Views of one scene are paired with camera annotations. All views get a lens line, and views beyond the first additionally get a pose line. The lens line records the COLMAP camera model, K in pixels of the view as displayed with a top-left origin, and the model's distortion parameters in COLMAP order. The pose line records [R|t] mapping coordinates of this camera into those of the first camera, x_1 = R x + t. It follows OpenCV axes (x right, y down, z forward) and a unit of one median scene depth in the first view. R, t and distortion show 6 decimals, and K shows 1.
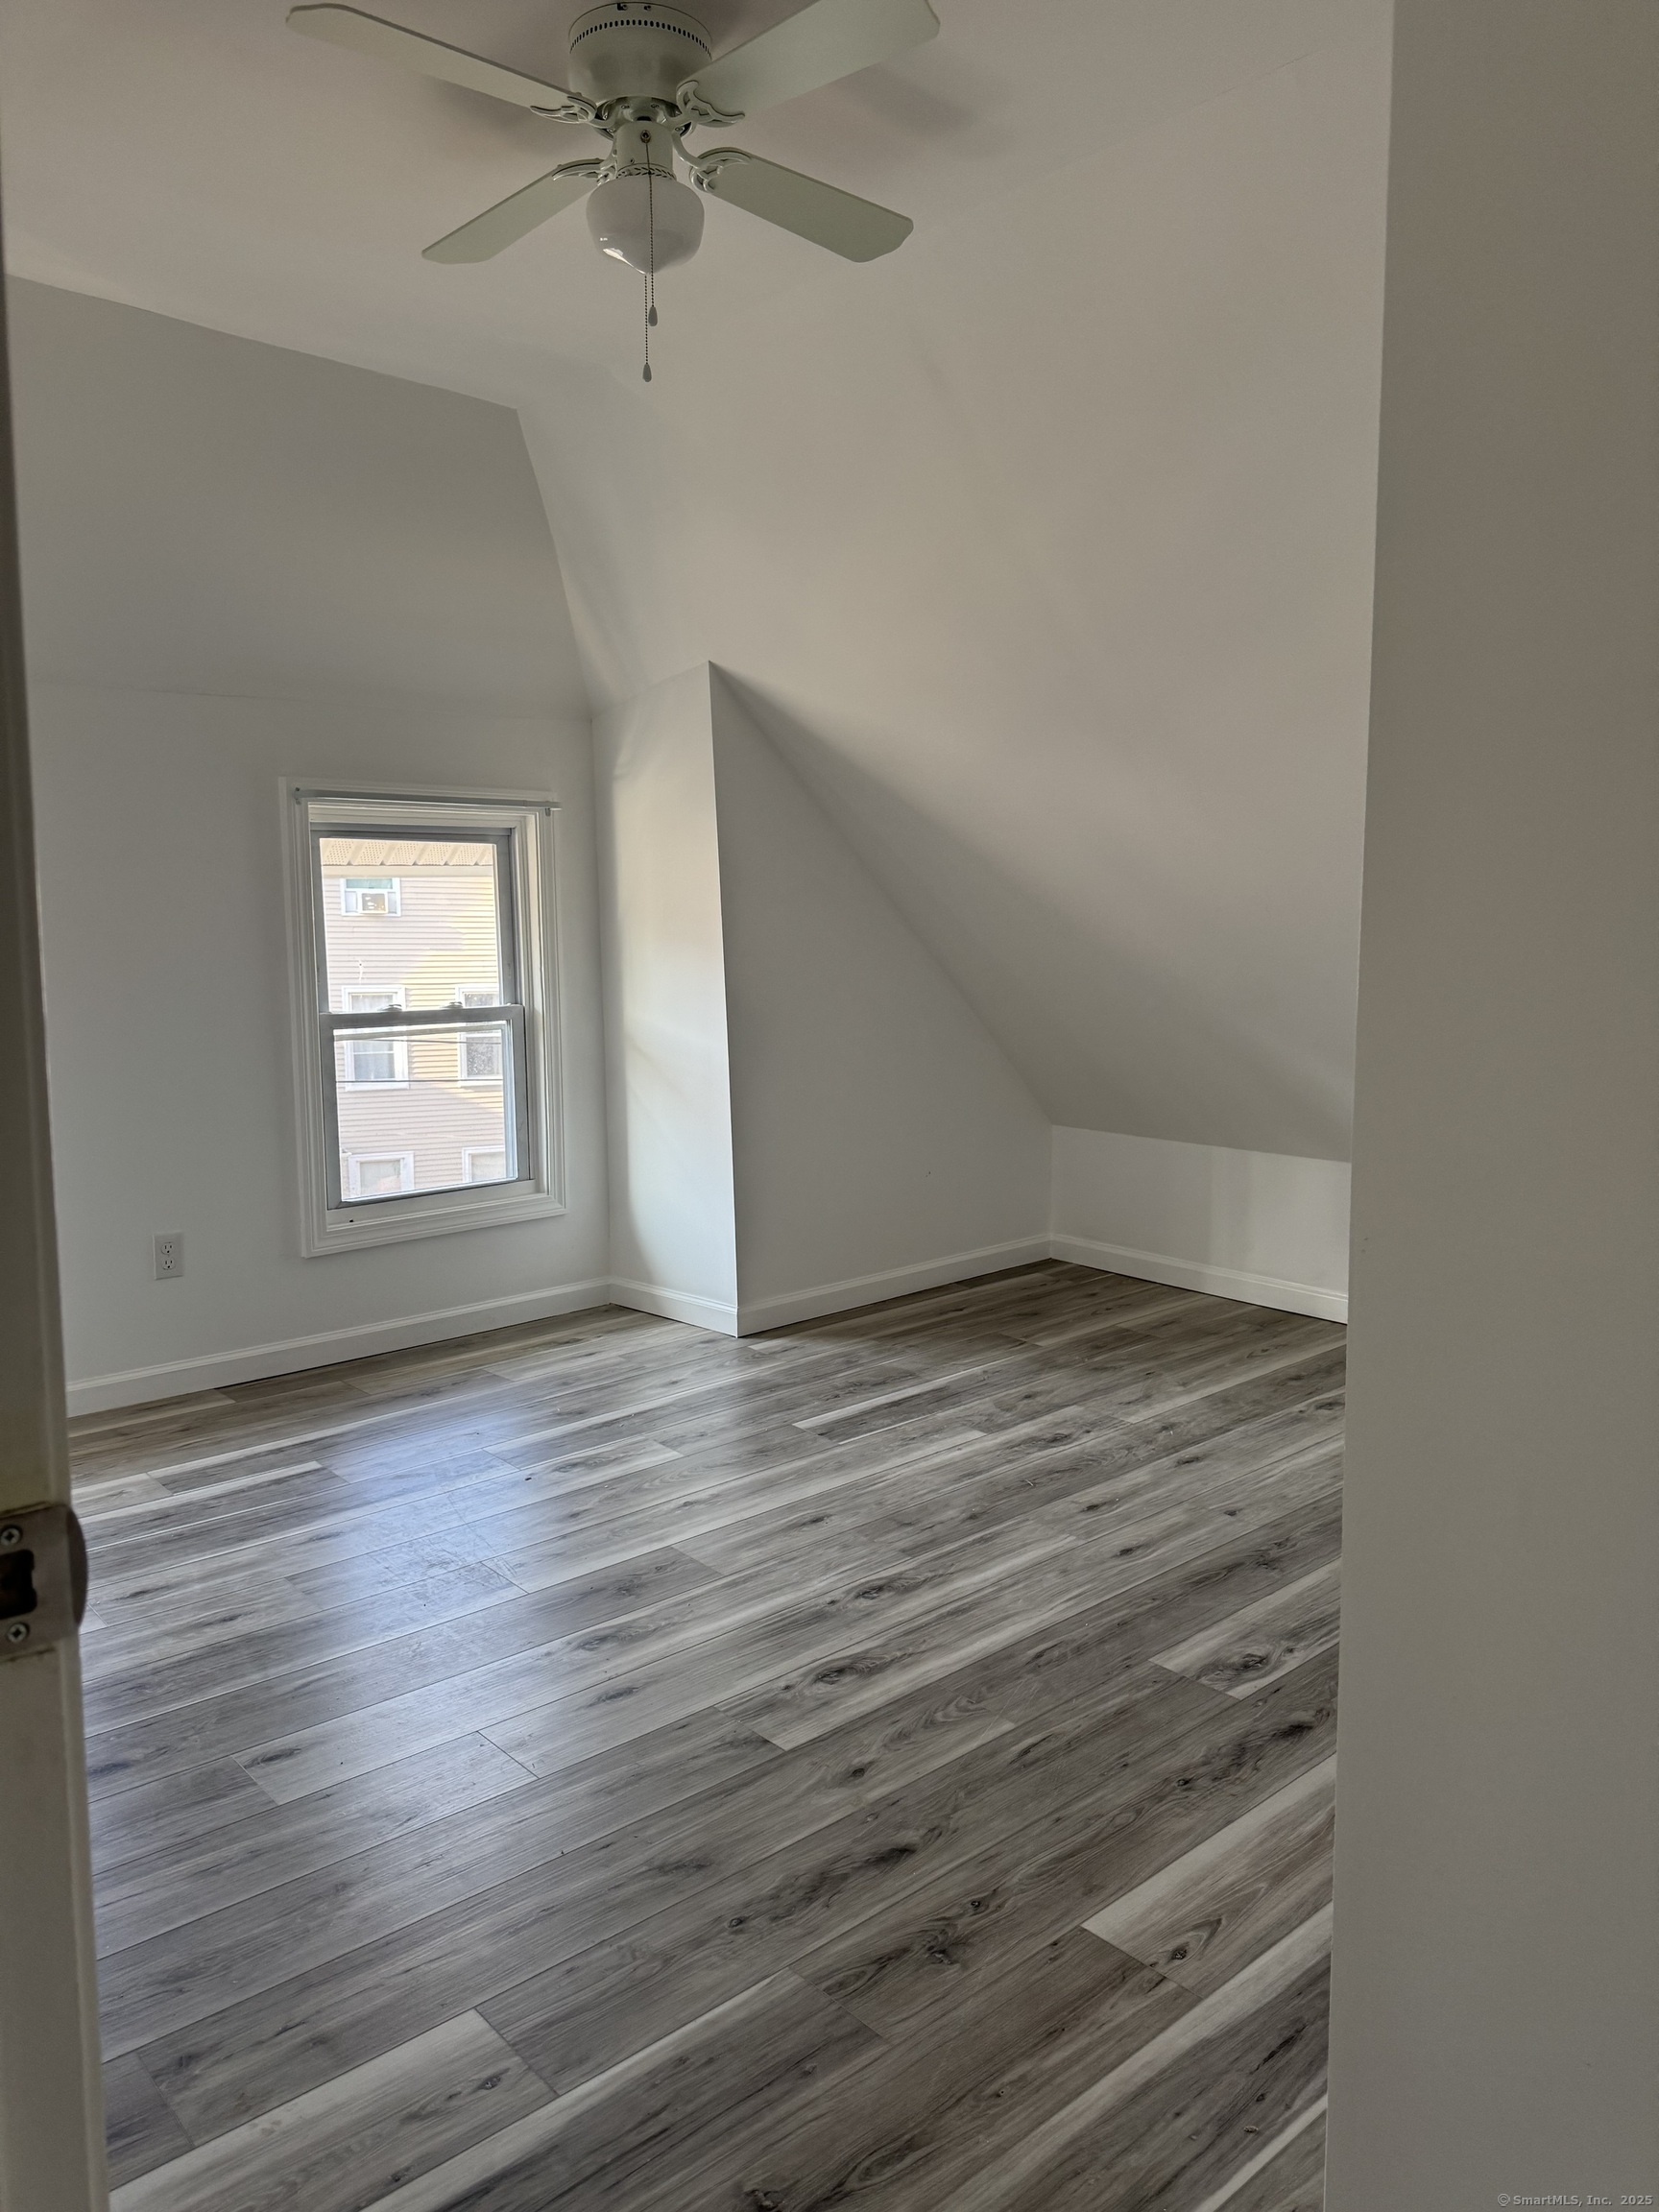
lens RADIAL K [[1589.3, 0, 829.5], [0, 1589.3, 1106.0], [0, 0, 1]] dist [0.054604, -0.030147]
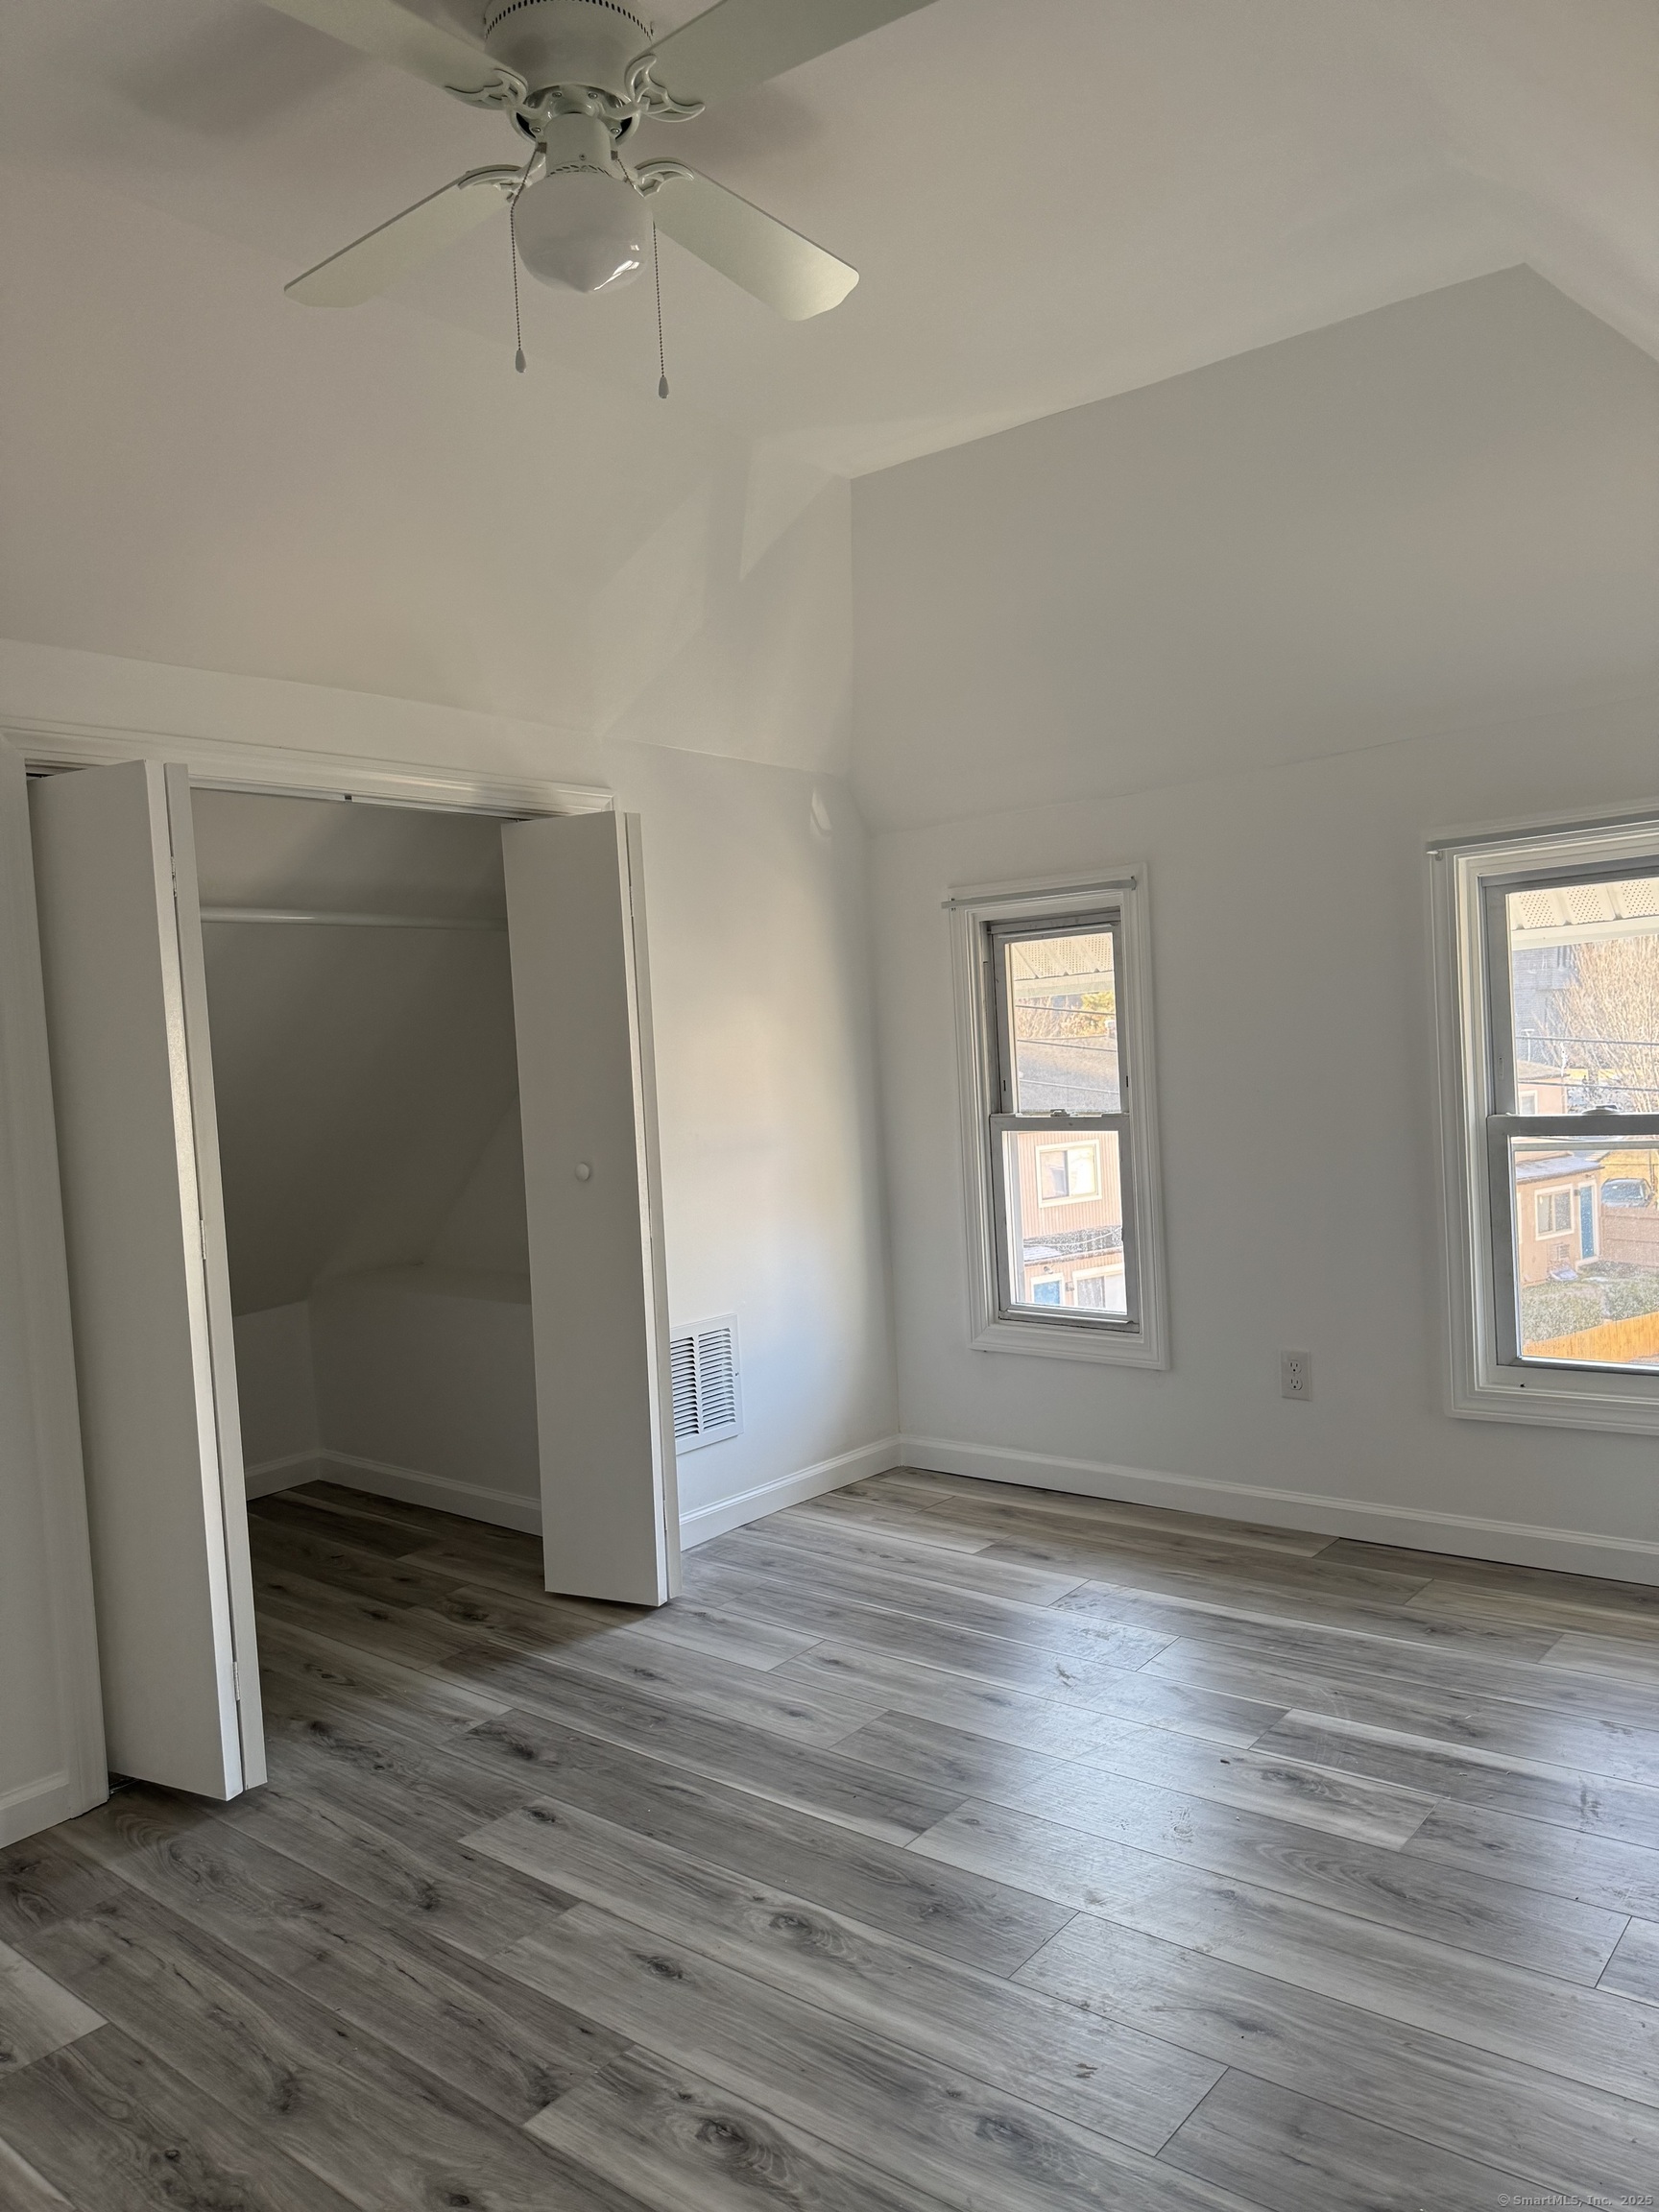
lens RADIAL K [[1589.3, 0, 829.5], [0, 1589.3, 1106.0], [0, 0, 1]] dist [0.054604, -0.030147]
pose [[0.138385, 0.042387, -0.989471, 0.637108], [-0.052524, 0.997992, 0.035406, -0.111250], [0.988985, 0.047071, 0.140333, 0.854534]]
